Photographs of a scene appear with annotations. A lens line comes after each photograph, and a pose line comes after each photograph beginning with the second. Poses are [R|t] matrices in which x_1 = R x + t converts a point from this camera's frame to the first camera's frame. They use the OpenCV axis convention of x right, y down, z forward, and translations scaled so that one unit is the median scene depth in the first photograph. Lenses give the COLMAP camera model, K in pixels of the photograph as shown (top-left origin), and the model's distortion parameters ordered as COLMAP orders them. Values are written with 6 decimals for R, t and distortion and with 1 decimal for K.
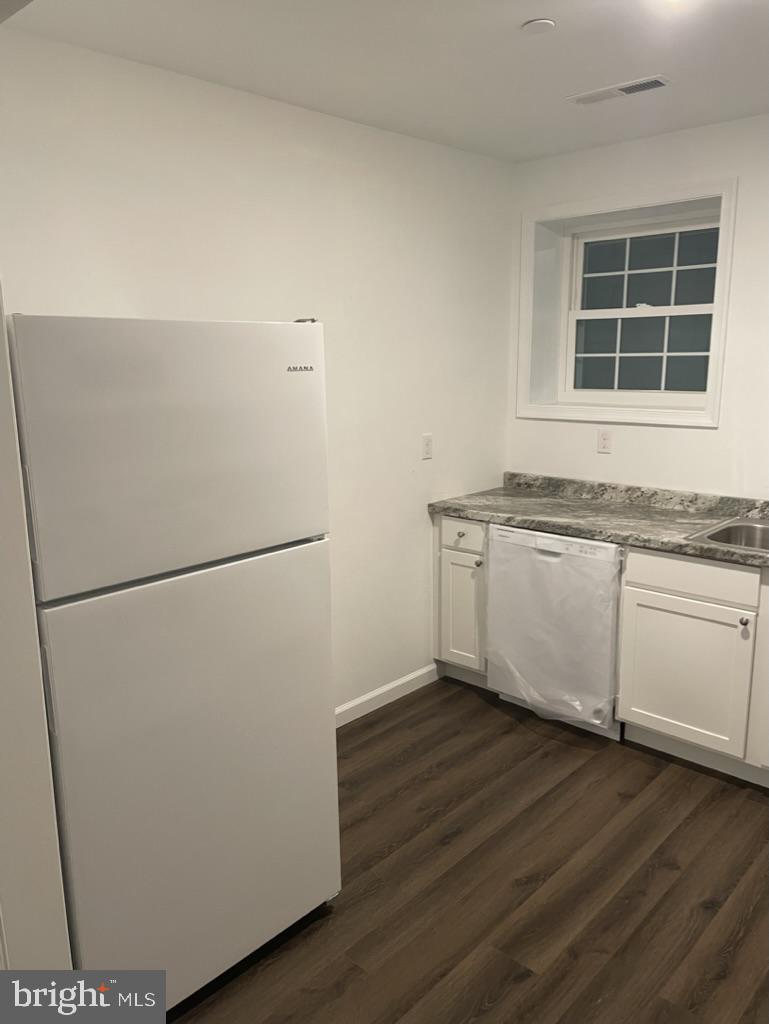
lens RADIAL K [[768.4, 0, 384.5], [0, 768.4, 512.0], [0, 0, 1]] dist [0.102224, -0.131391]
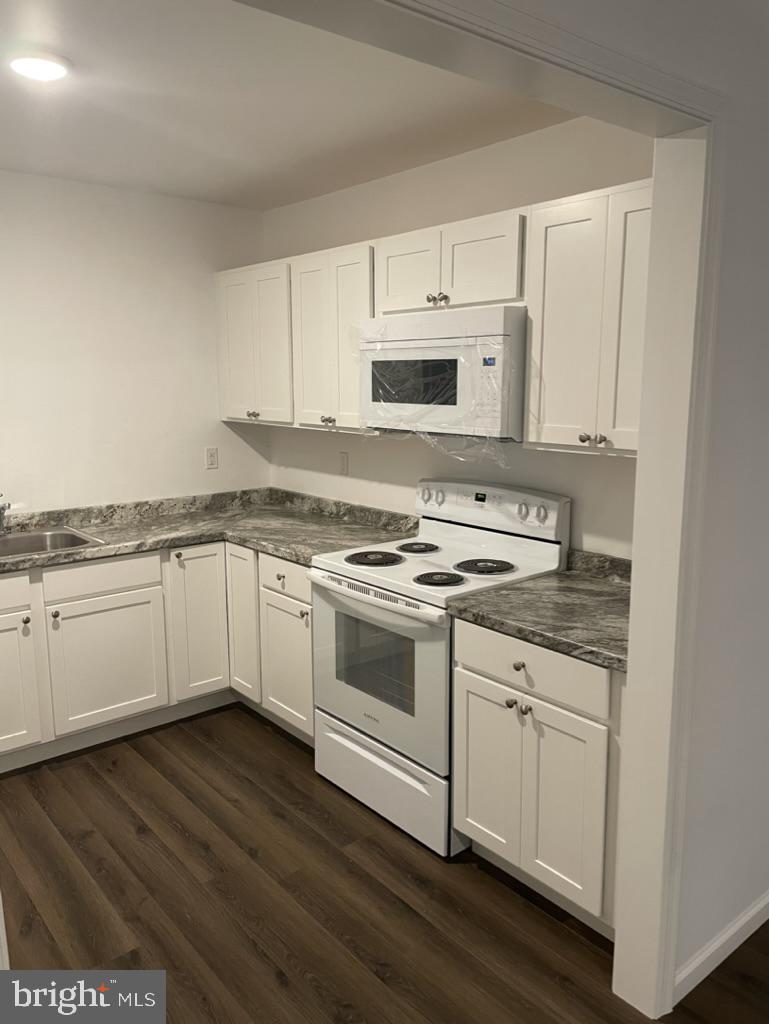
lens RADIAL K [[773.3, 0, 387.2], [0, 773.3, 517.1], [0, 0, 1]] dist [0.105641, -0.134157]
pose [[0.137711, -0.166289, 0.976414, -0.450573], [0.201729, 0.969852, 0.136720, -0.043973], [-0.969712, 0.178143, 0.167104, 0.231250]]
